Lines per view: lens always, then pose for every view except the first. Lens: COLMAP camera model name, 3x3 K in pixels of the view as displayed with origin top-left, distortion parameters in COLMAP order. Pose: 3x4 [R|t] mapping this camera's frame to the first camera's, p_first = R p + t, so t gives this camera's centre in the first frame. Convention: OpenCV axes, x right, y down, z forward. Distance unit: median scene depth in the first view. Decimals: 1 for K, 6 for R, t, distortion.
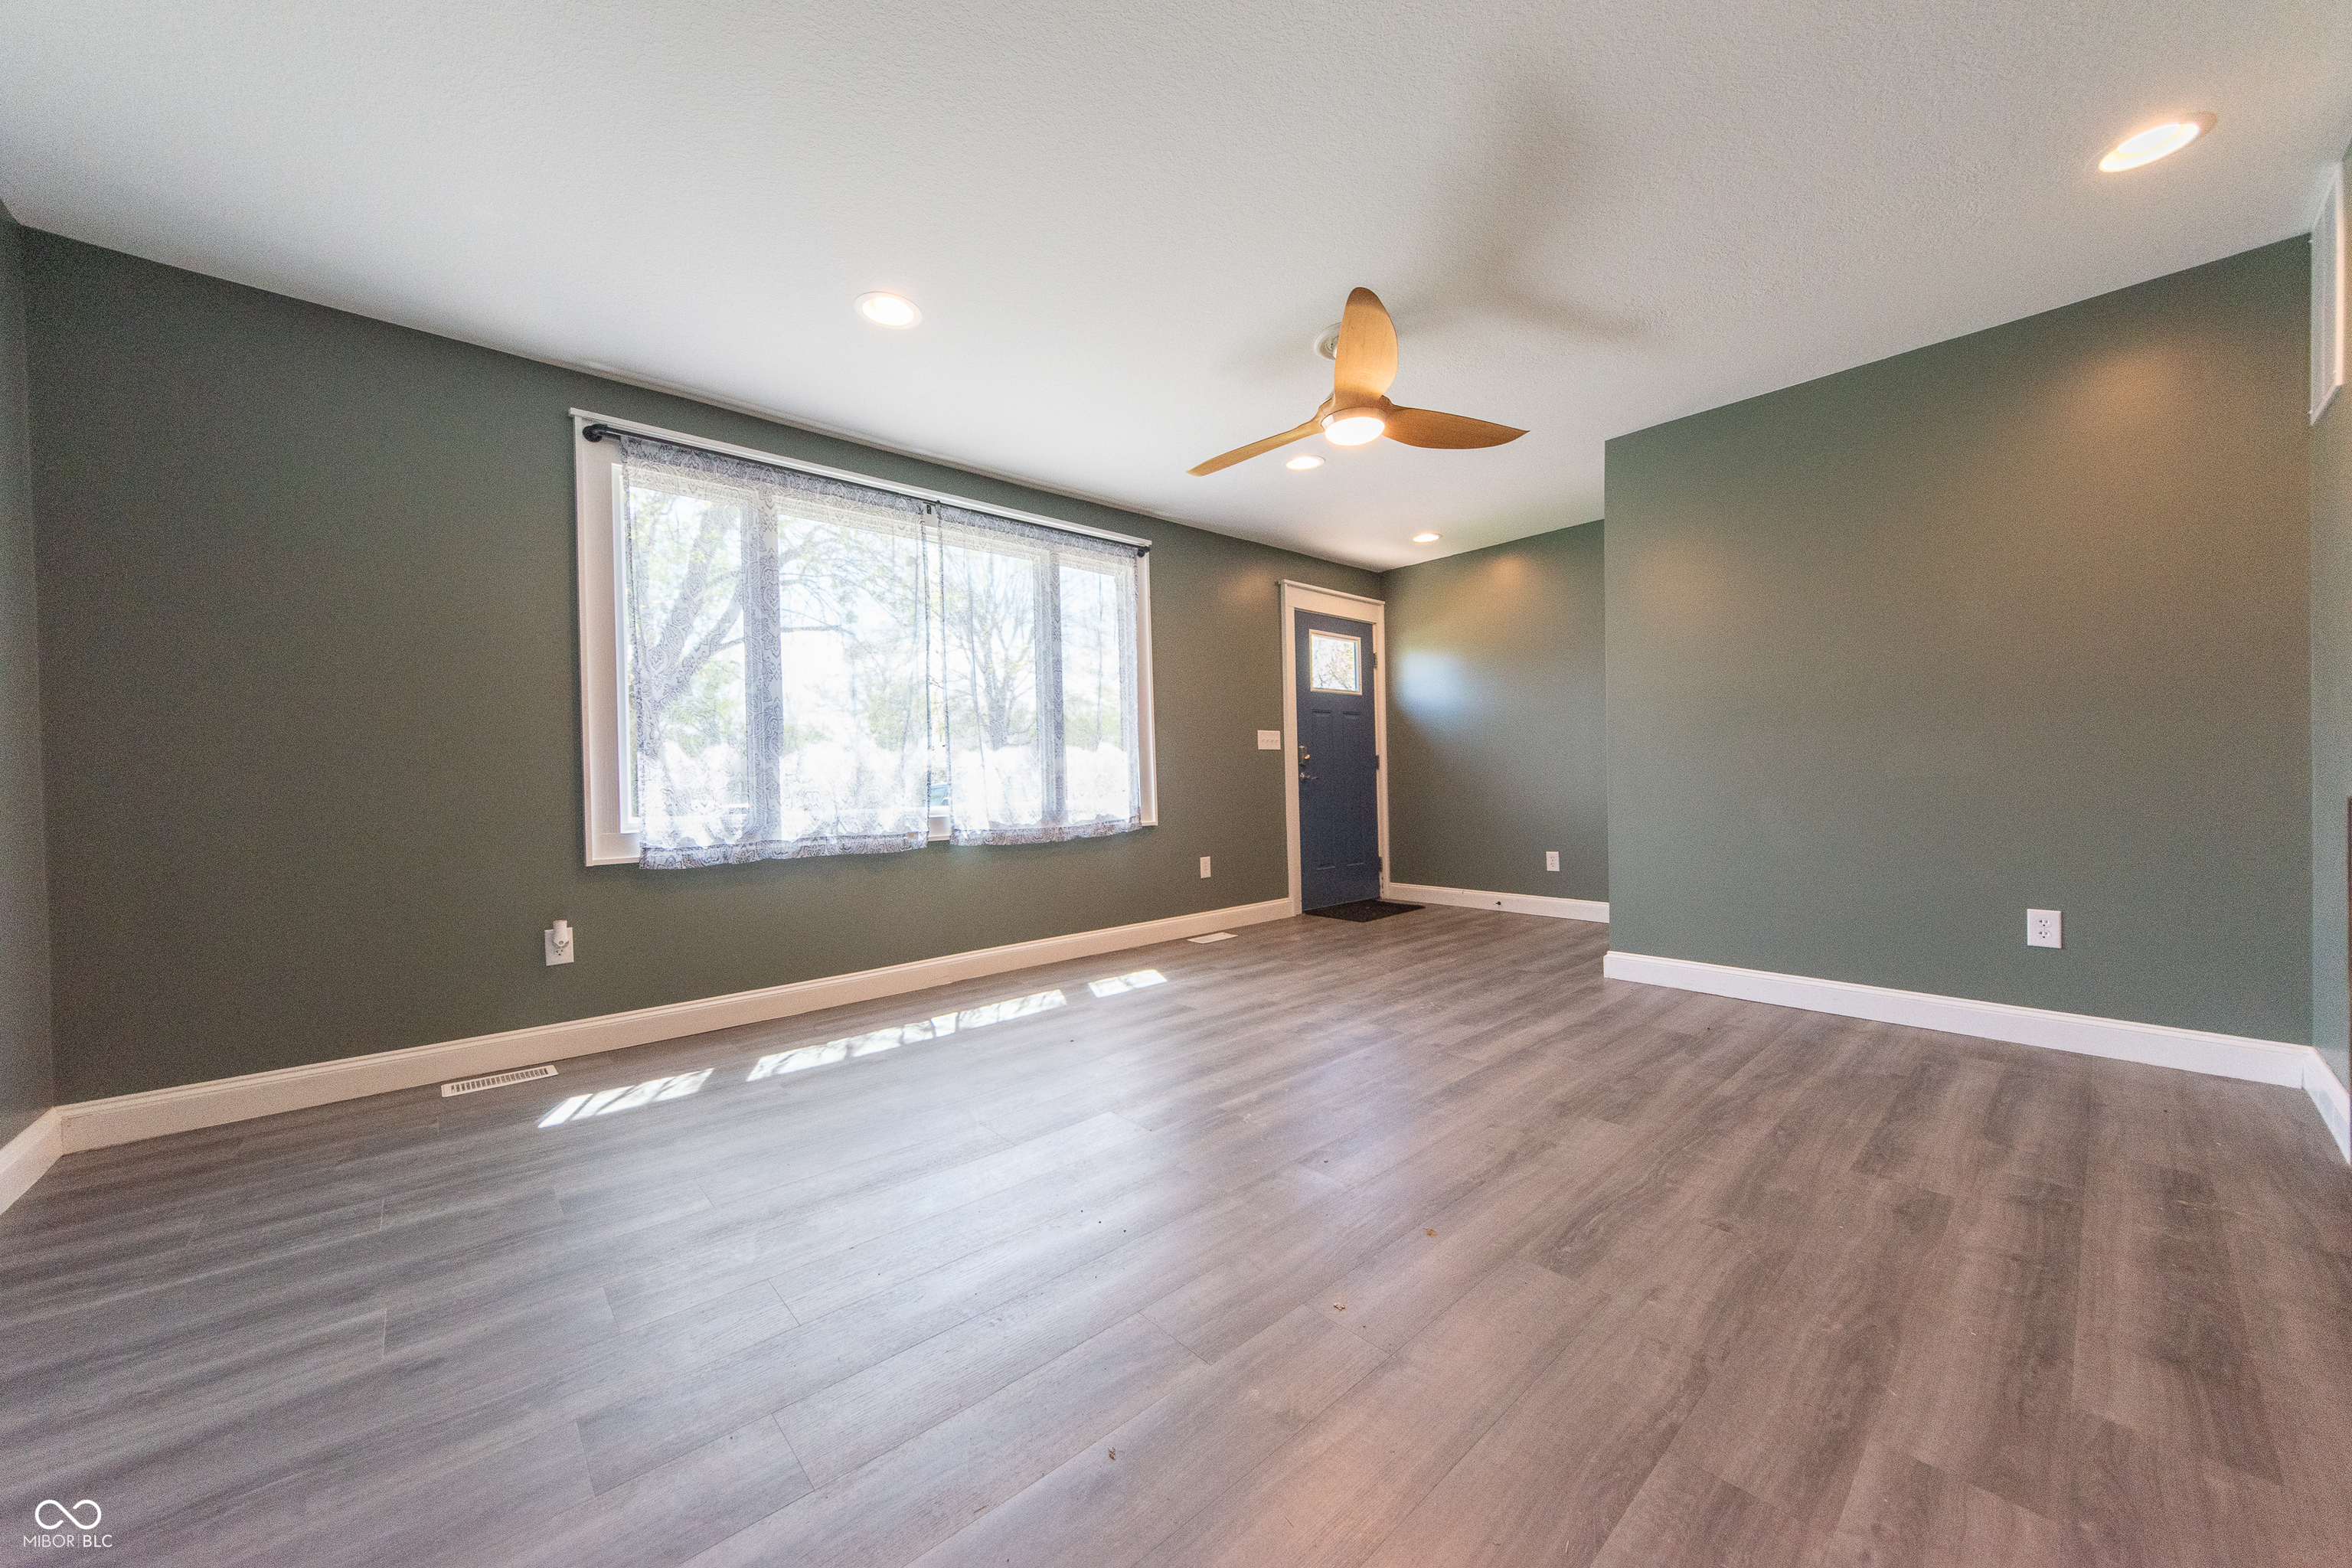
lens RADIAL K [[844.7, 0, 1180.5], [0, 844.7, 788.7], [0, 0, 1]] dist [0.001513, -0.000381]
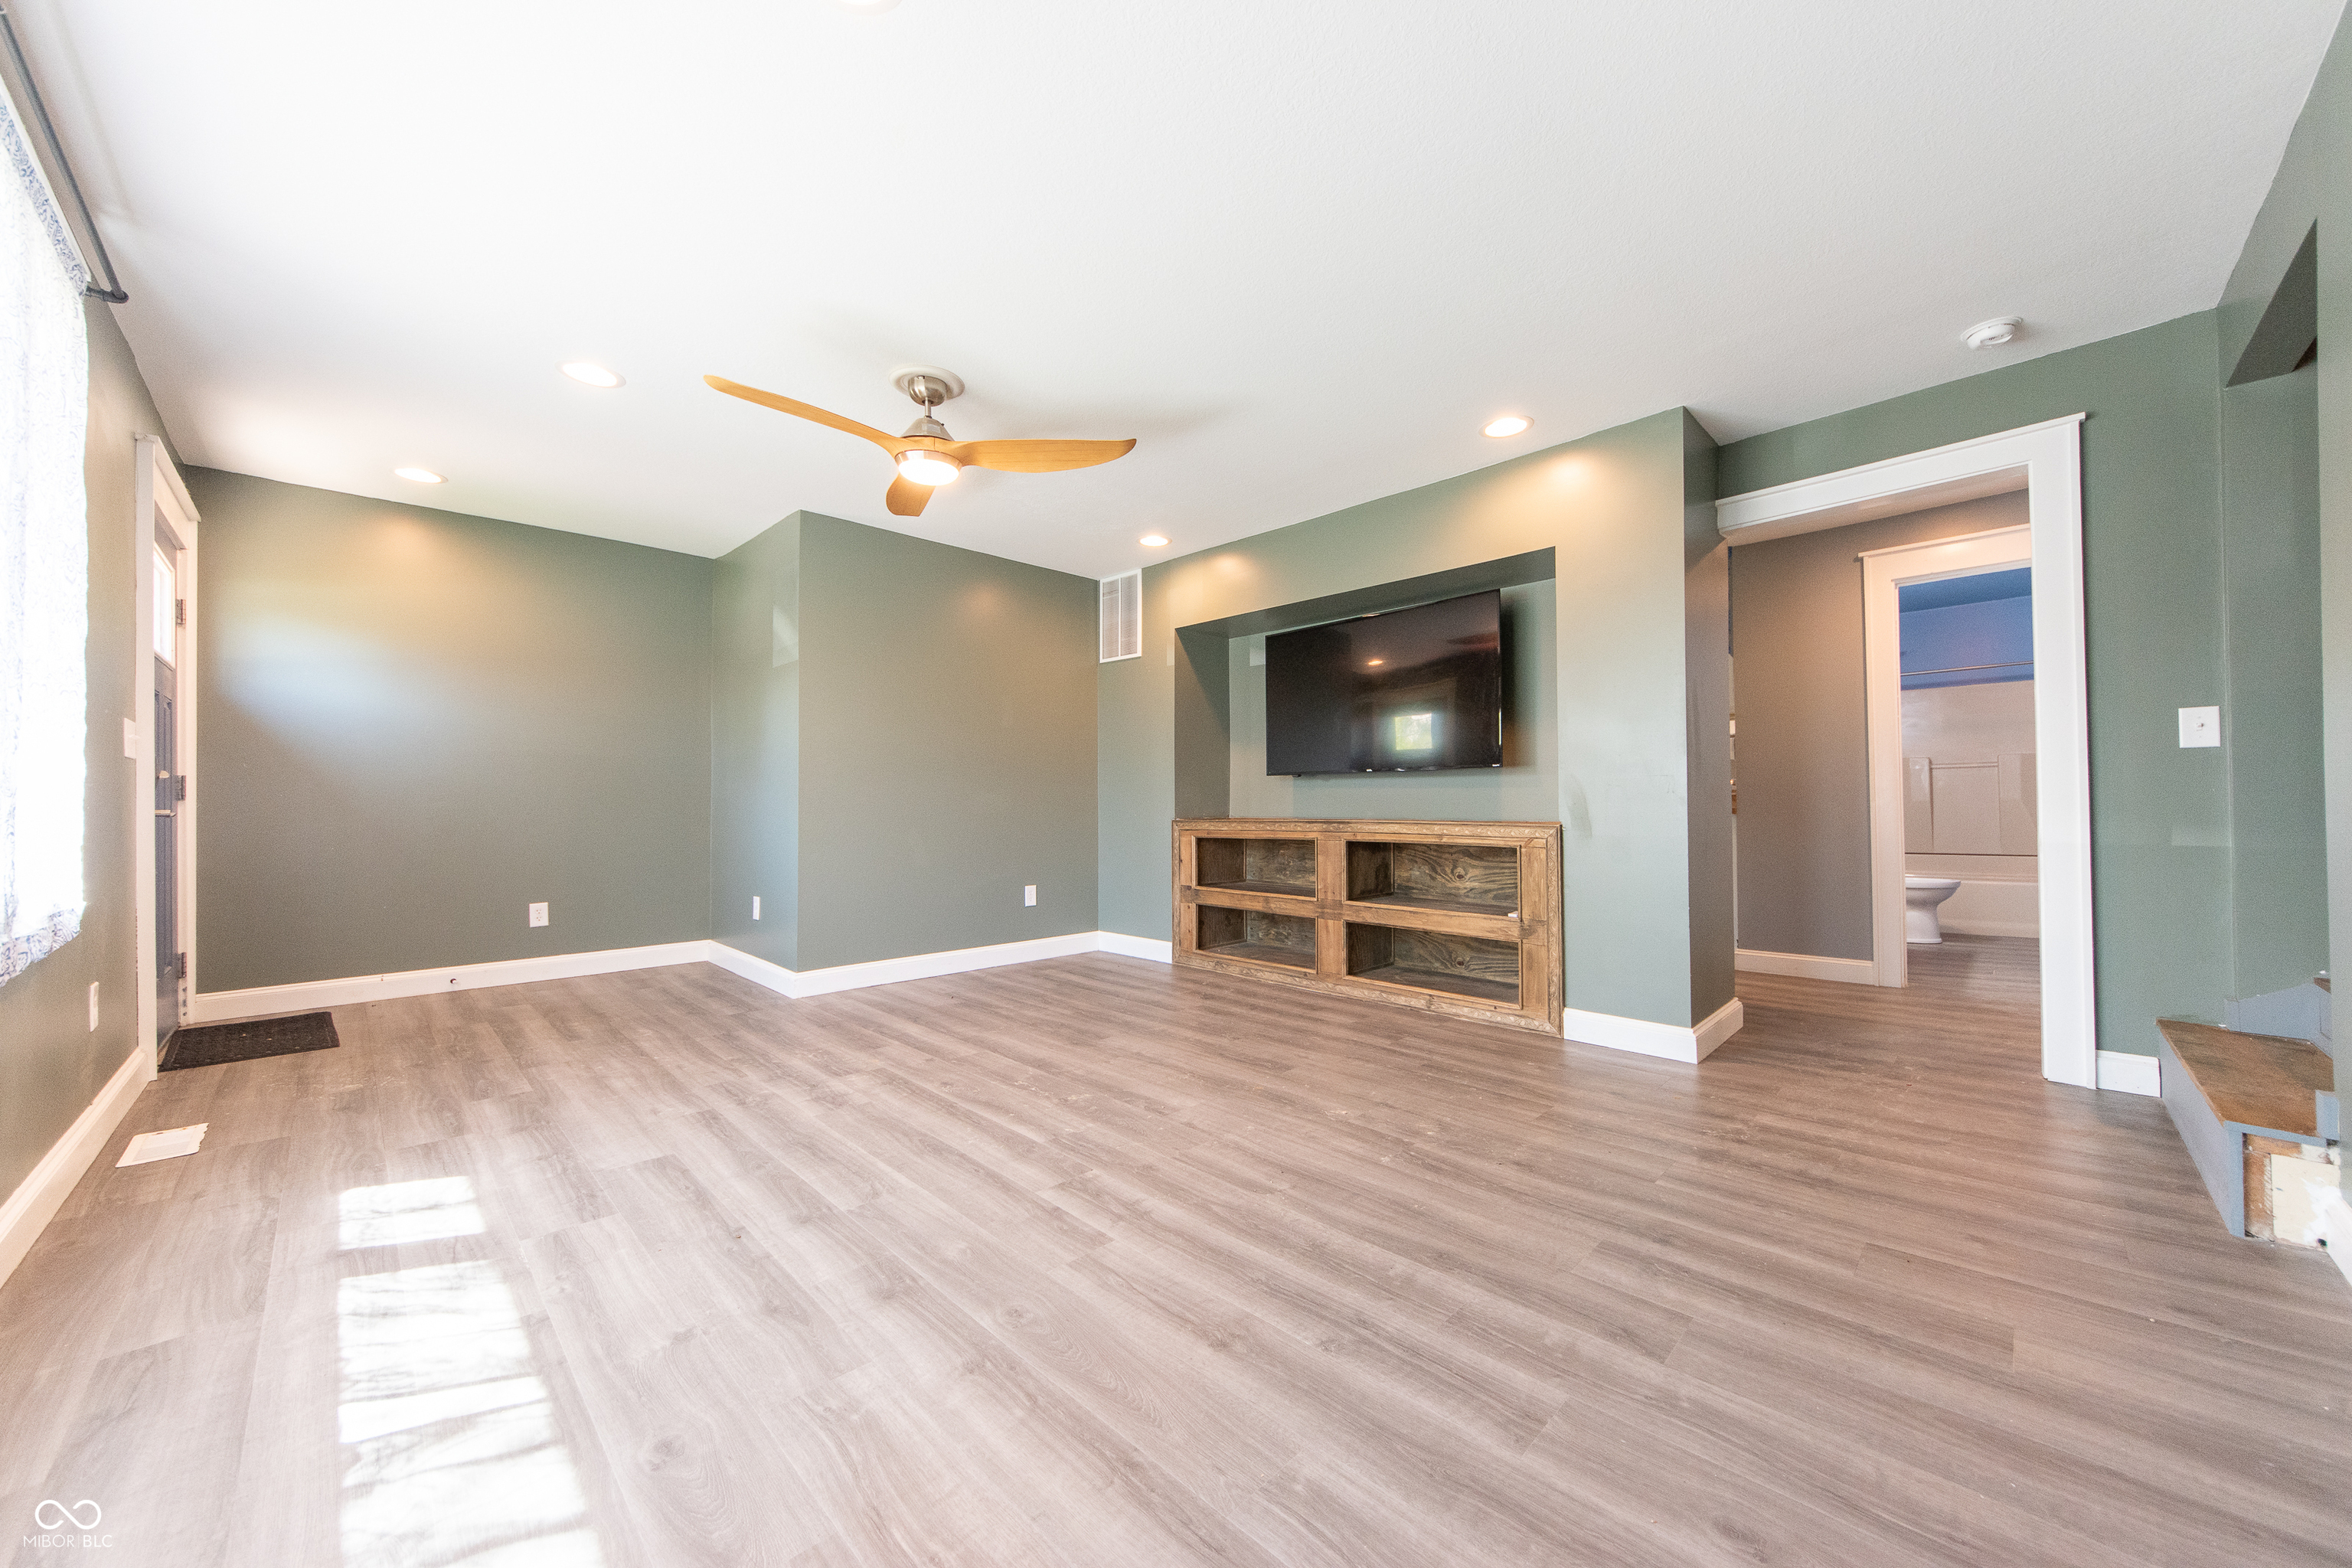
lens RADIAL K [[844.7, 0, 1180.5], [0, 844.7, 788.7], [0, 0, 1]] dist [0.001513, -0.000381]
pose [[-0.051969, 0.036441, 0.997984, -0.725847], [0.023068, 0.999111, -0.035281, 0.006842], [-0.998382, 0.021188, -0.052763, 0.676213]]
